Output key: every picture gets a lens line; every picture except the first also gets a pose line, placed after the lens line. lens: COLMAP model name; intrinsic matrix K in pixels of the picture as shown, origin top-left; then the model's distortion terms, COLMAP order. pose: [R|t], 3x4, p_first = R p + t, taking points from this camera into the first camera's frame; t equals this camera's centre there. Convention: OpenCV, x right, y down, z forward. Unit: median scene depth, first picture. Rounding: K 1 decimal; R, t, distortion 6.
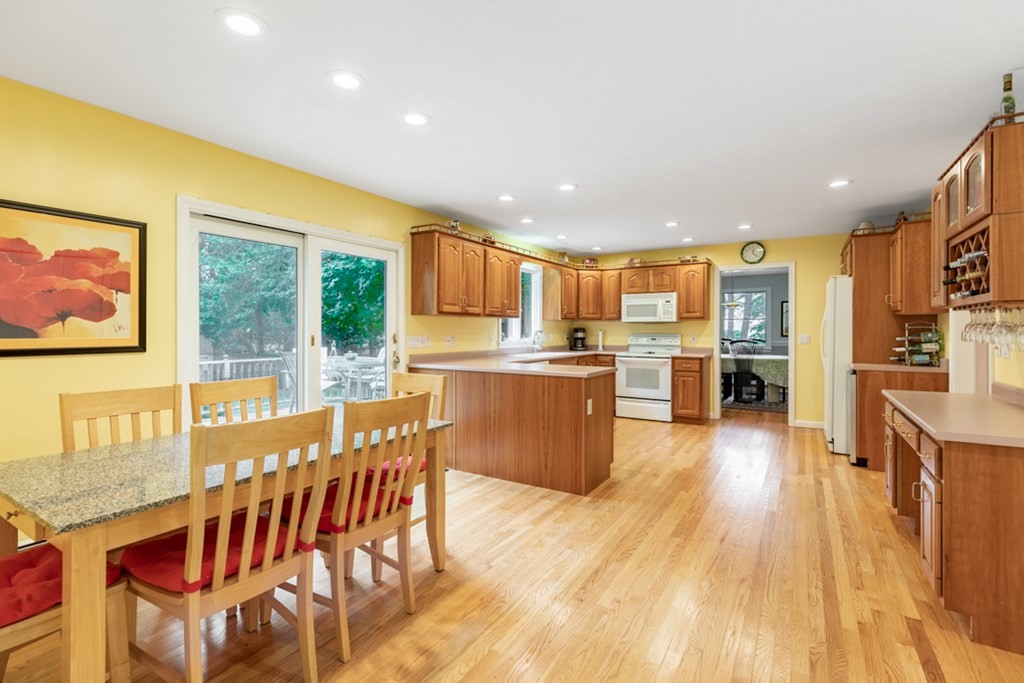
lens RADIAL K [[479.3, 0, 516.8], [0, 479.3, 329.0], [0, 0, 1]] dist [0.002929, 0.000105]
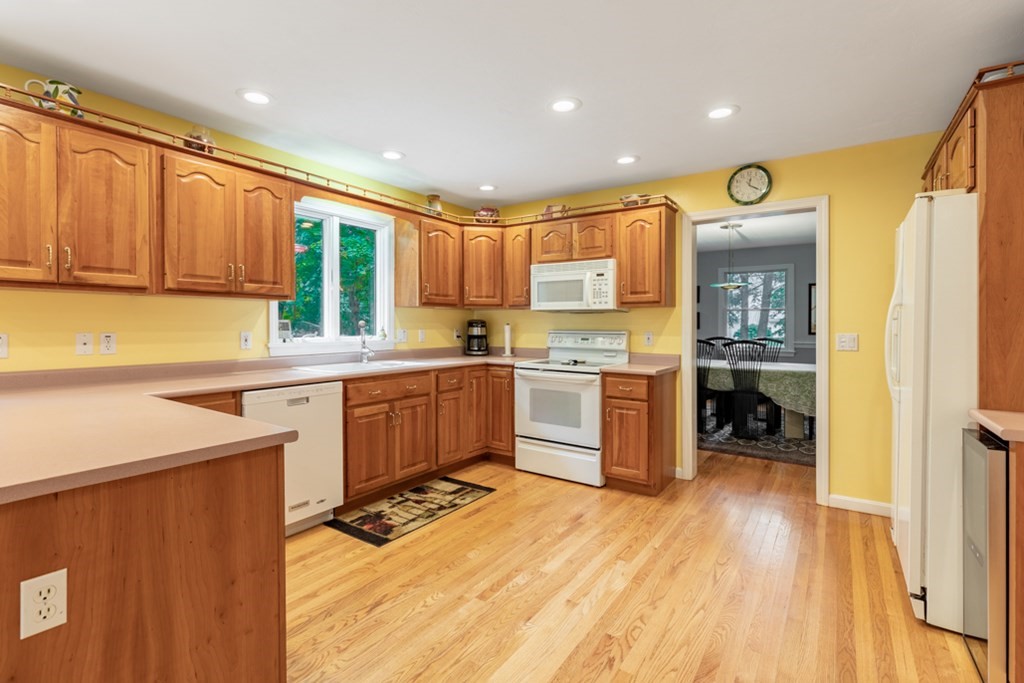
lens RADIAL K [[479.3, 0, 510.6], [0, 479.3, 318.7], [0, 0, 1]] dist [0.002929, 0.000105]
pose [[0.998169, 0.003990, -0.060362, 0.247483], [-0.004523, 0.999952, -0.008701, 0.001382], [0.060325, 0.008958, 0.998139, 0.425804]]
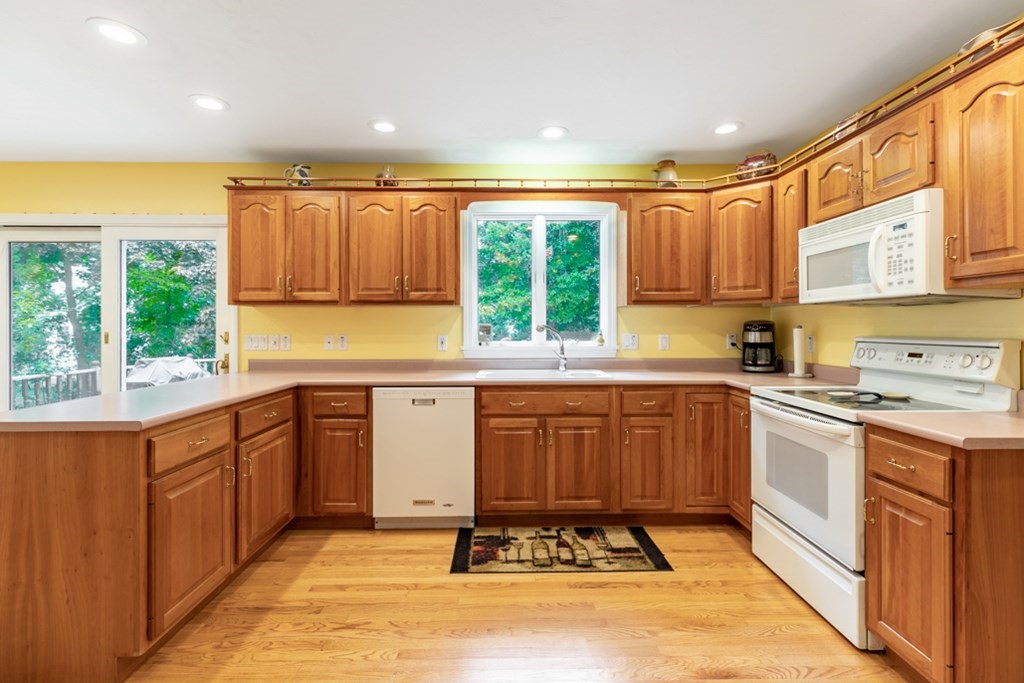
lens RADIAL K [[479.3, 0, 521.4], [0, 479.3, 322.3], [0, 0, 1]] dist [0.002929, 0.000105]
pose [[0.530857, -0.009144, -0.847412, 0.458933], [0.003304, 0.999957, -0.008720, 0.002299], [0.847455, 0.001829, 0.530864, 0.680575]]
